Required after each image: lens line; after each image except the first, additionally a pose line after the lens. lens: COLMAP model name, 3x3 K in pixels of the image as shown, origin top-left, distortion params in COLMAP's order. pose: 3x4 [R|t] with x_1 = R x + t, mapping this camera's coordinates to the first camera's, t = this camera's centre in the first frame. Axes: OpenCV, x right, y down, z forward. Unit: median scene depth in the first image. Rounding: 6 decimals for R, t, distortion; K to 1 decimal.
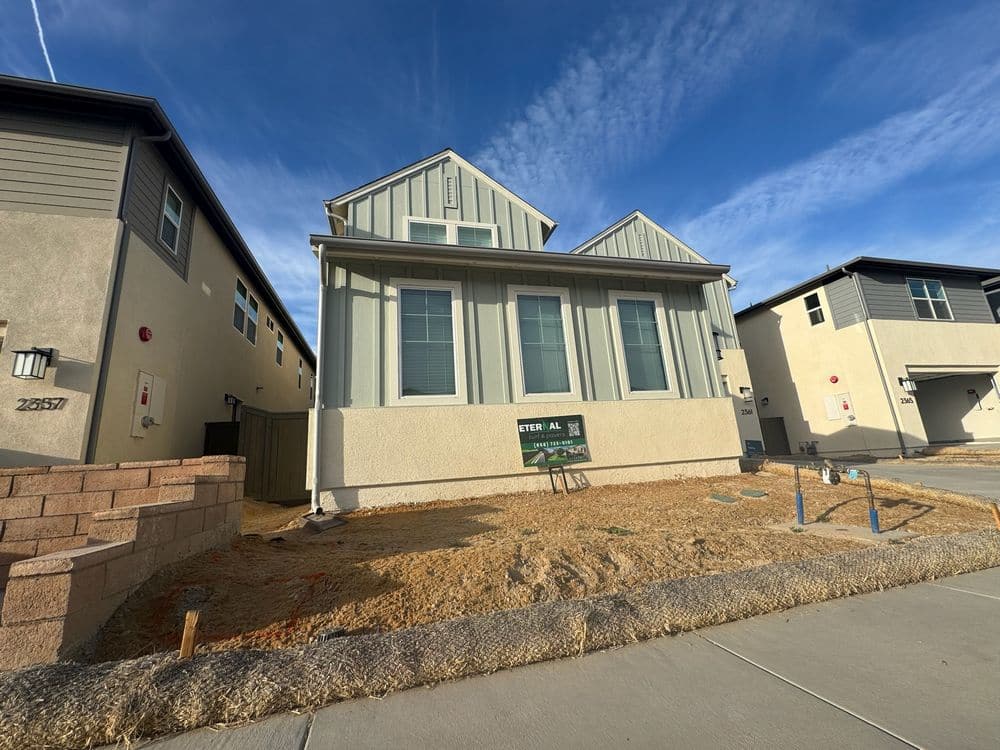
lens RADIAL K [[399.5, 0, 497.9], [0, 399.5, 373.8], [0, 0, 1]] dist [-0.001751, 0.000020]
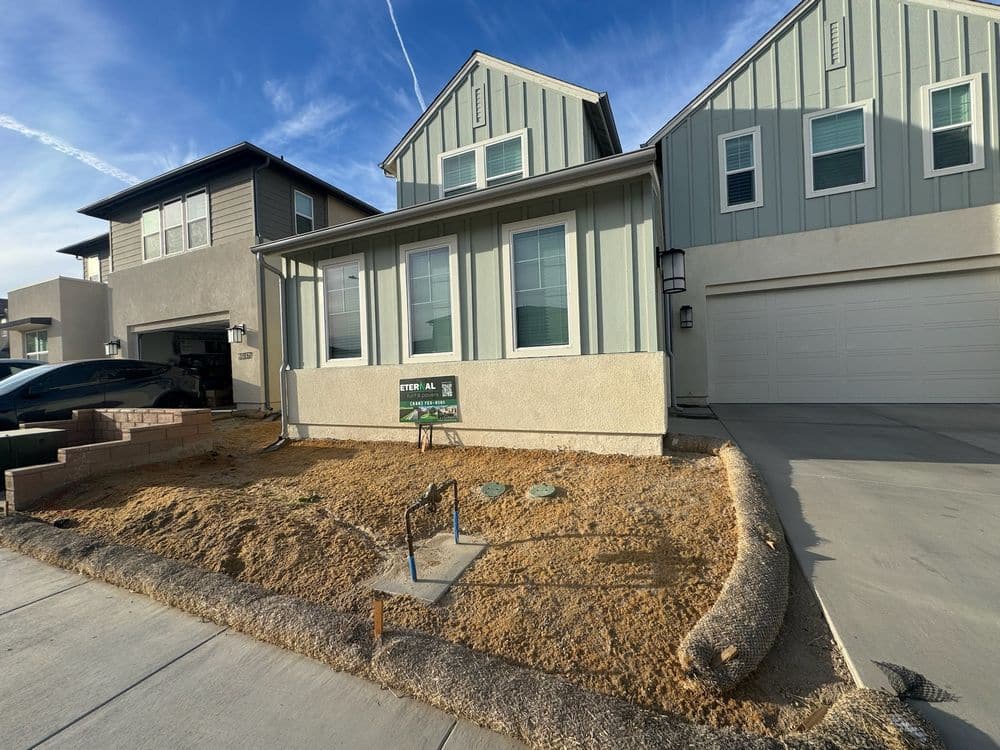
lens RADIAL K [[397.5, 0, 497.3], [0, 397.5, 375.8], [0, 0, 1]] dist [-0.002529, 0.000082]
pose [[0.777149, 0.047732, -0.627503, 0.920002], [0.124279, 0.965842, 0.227385, -0.109132], [0.616923, -0.254697, 0.744672, 0.338448]]
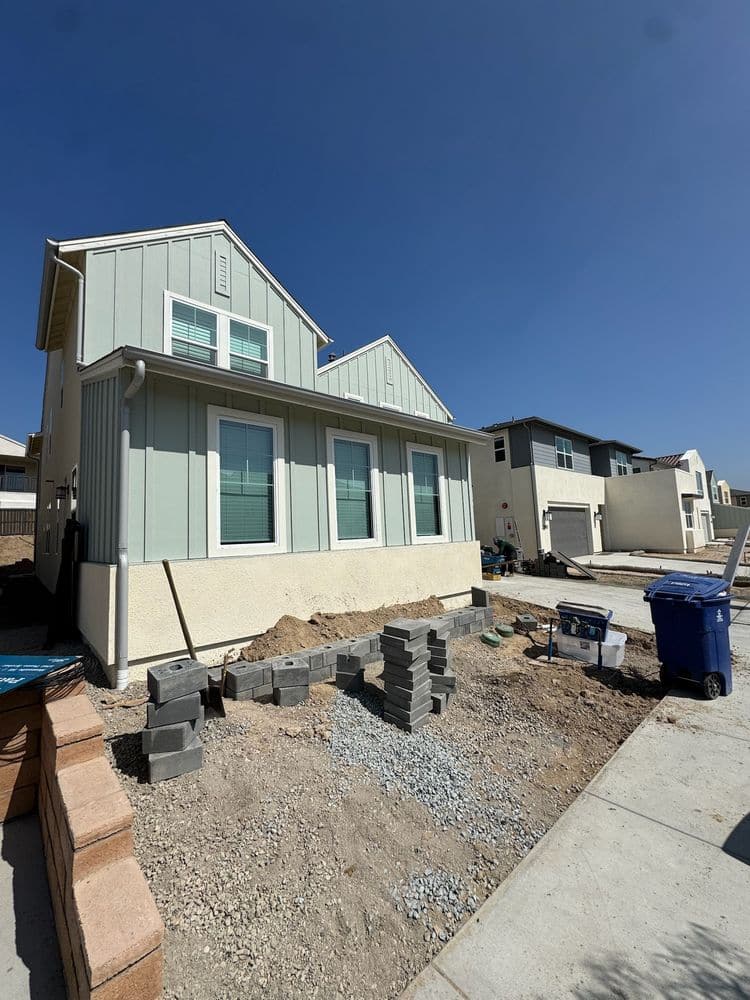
lens RADIAL K [[397.5, 0, 374.0], [0, 397.5, 498.0], [0, 0, 1]] dist [-0.002529, 0.000082]
pose [[0.892808, 0.074653, 0.444208, -0.312031], [-0.119857, 0.989990, 0.074522, -0.145772], [-0.434199, -0.119775, 0.892819, 0.067184]]
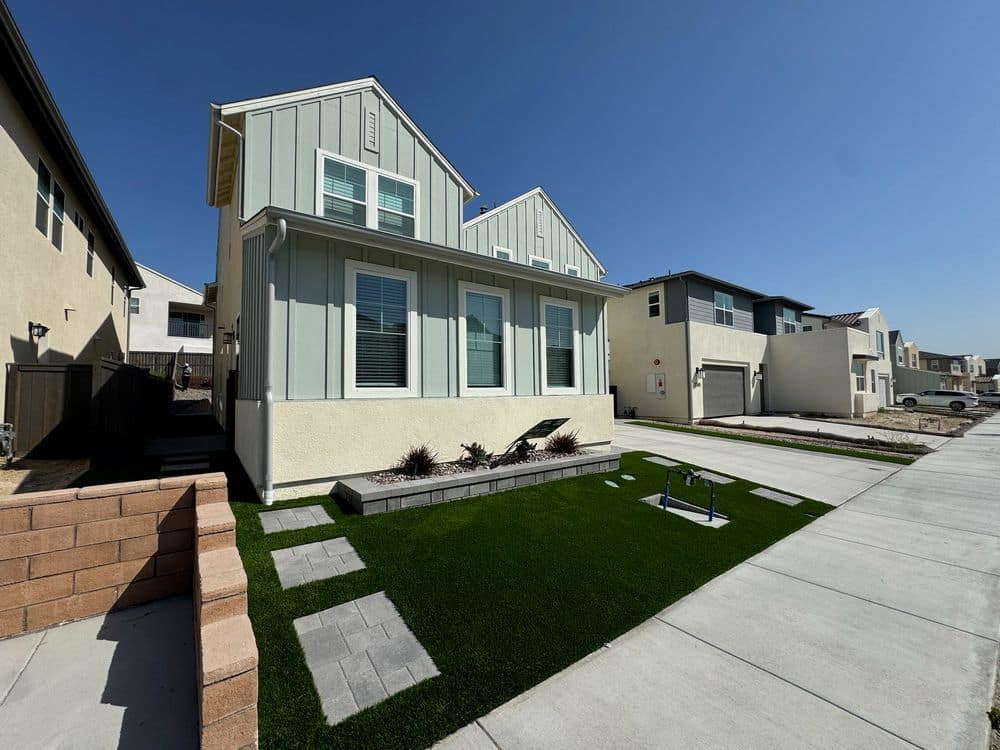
lens RADIAL K [[398.1, 0, 498.4], [0, 398.1, 371.0], [0, 0, 1]] dist [-0.000377, -0.000172]
pose [[0.927037, 0.078734, 0.366610, -0.255725], [-0.136370, 0.981549, 0.134035, -0.154481], [-0.349292, -0.174250, 0.920669, -0.021865]]
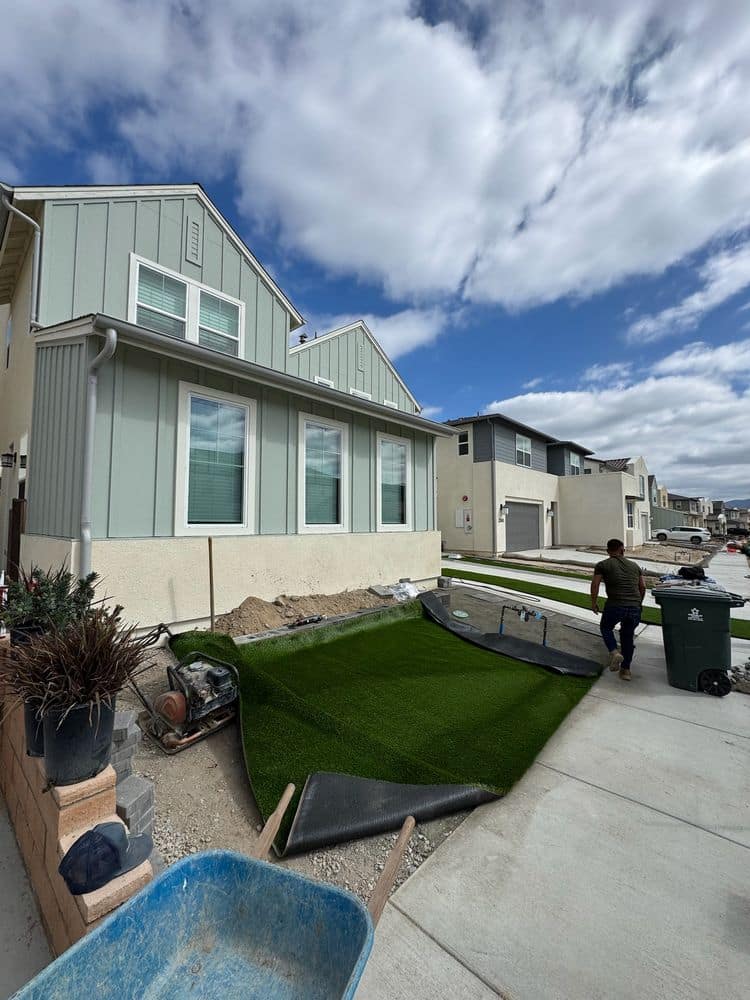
lens RADIAL K [[399.5, 0, 374.3], [0, 399.5, 496.6], [0, 0, 1]] dist [-0.001751, 0.000020]
pose [[0.840502, 0.105805, 0.531377, -0.343136], [-0.180015, 0.979566, 0.089691, -0.147633], [-0.511030, -0.171041, 0.842374, 0.050902]]
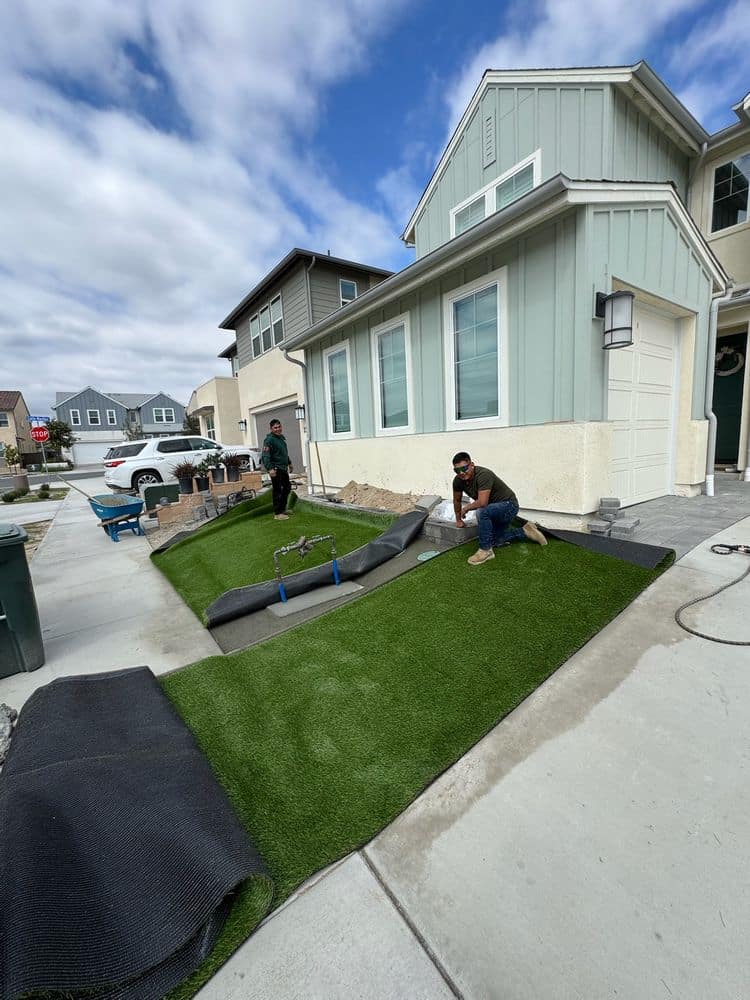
lens RADIAL K [[399.5, 0, 374.3], [0, 399.5, 496.6], [0, 0, 1]] dist [-0.001751, 0.000020]
pose [[0.347834, 0.172743, -0.921505, 1.231234], [0.236681, 0.934867, 0.264586, -0.079532], [0.907190, -0.310134, 0.284294, 0.596915]]
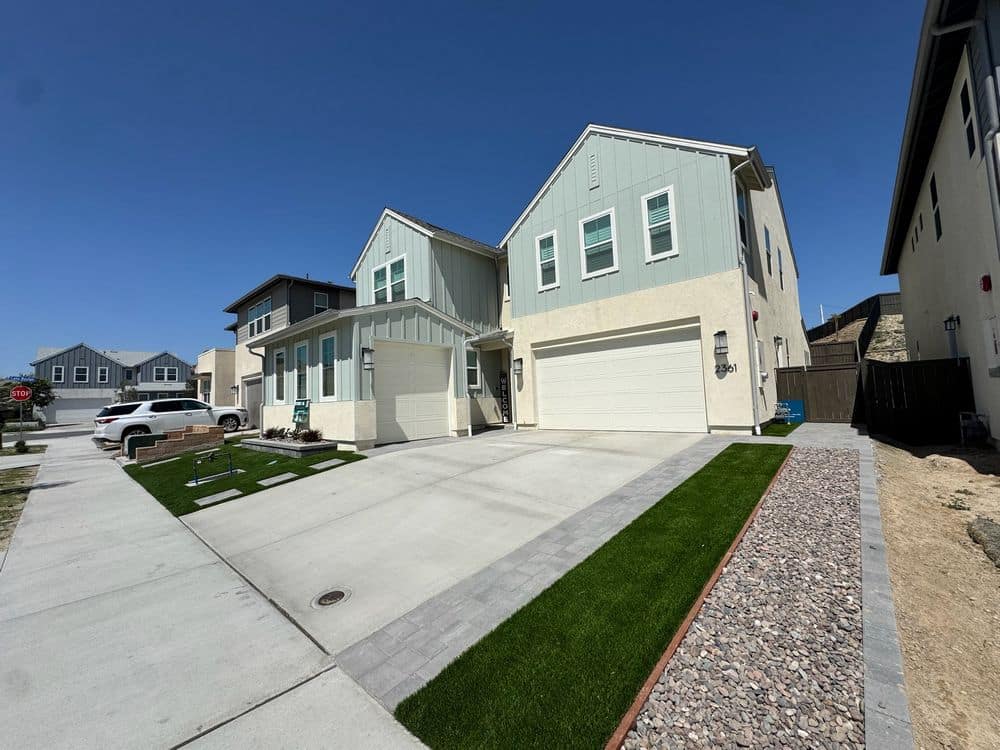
lens RADIAL K [[399.5, 0, 497.9], [0, 399.5, 373.8], [0, 0, 1]] dist [-0.001751, 0.000020]
pose [[0.537544, -0.009089, -0.843187, 2.418720], [0.192930, 0.974743, 0.112488, -0.110327], [0.820868, -0.223144, 0.525721, 0.815171]]
